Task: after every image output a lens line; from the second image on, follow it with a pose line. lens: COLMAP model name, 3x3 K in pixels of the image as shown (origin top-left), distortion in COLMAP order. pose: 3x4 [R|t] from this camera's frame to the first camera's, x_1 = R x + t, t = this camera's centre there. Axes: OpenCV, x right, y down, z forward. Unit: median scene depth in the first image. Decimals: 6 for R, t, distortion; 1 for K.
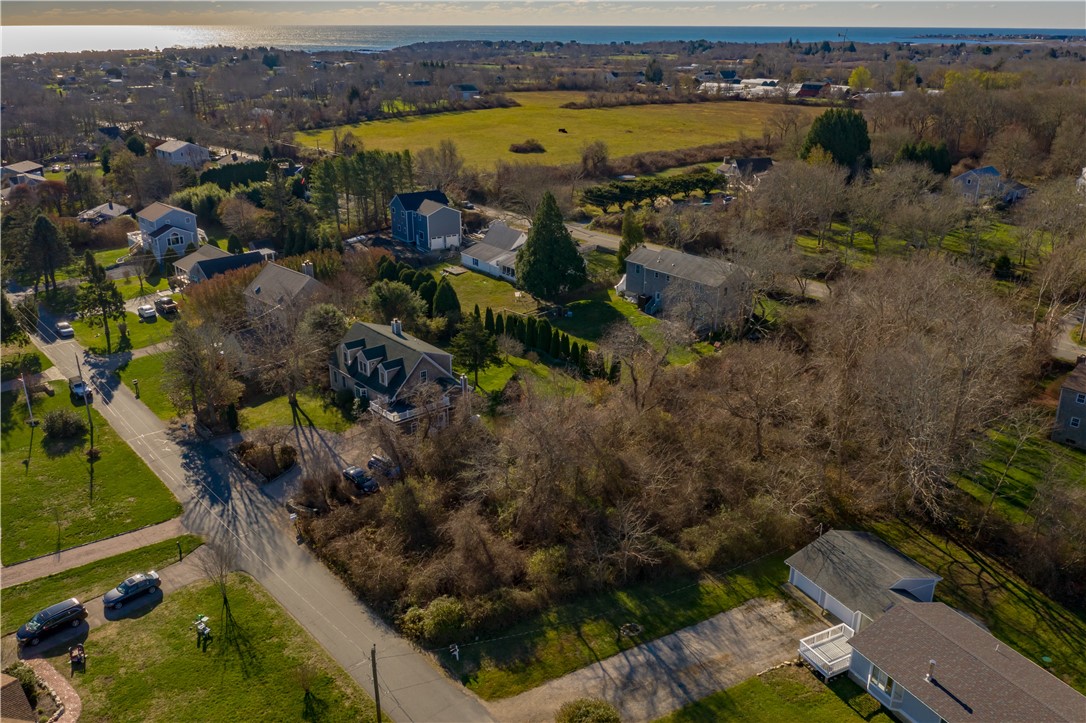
lens RADIAL K [[874.3, 0, 543.8], [0, 874.3, 358.6], [0, 0, 1]] dist [-0.024746, 0.012849]
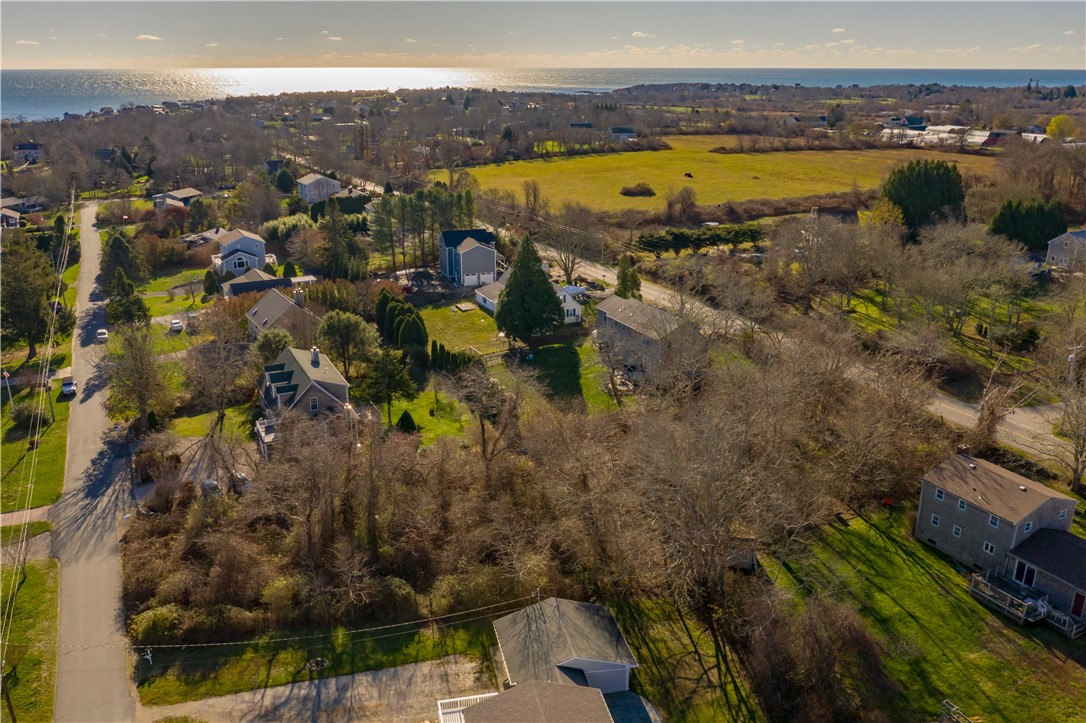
lens RADIAL K [[874.3, 0, 540.2], [0, 874.3, 362.0], [0, 0, 1]] dist [-0.024746, 0.012849]
pose [[0.967201, 0.078658, -0.241528, 0.270962], [-0.088272, 0.995667, -0.029230, -0.015822], [0.238183, 0.049591, 0.969953, 0.028556]]
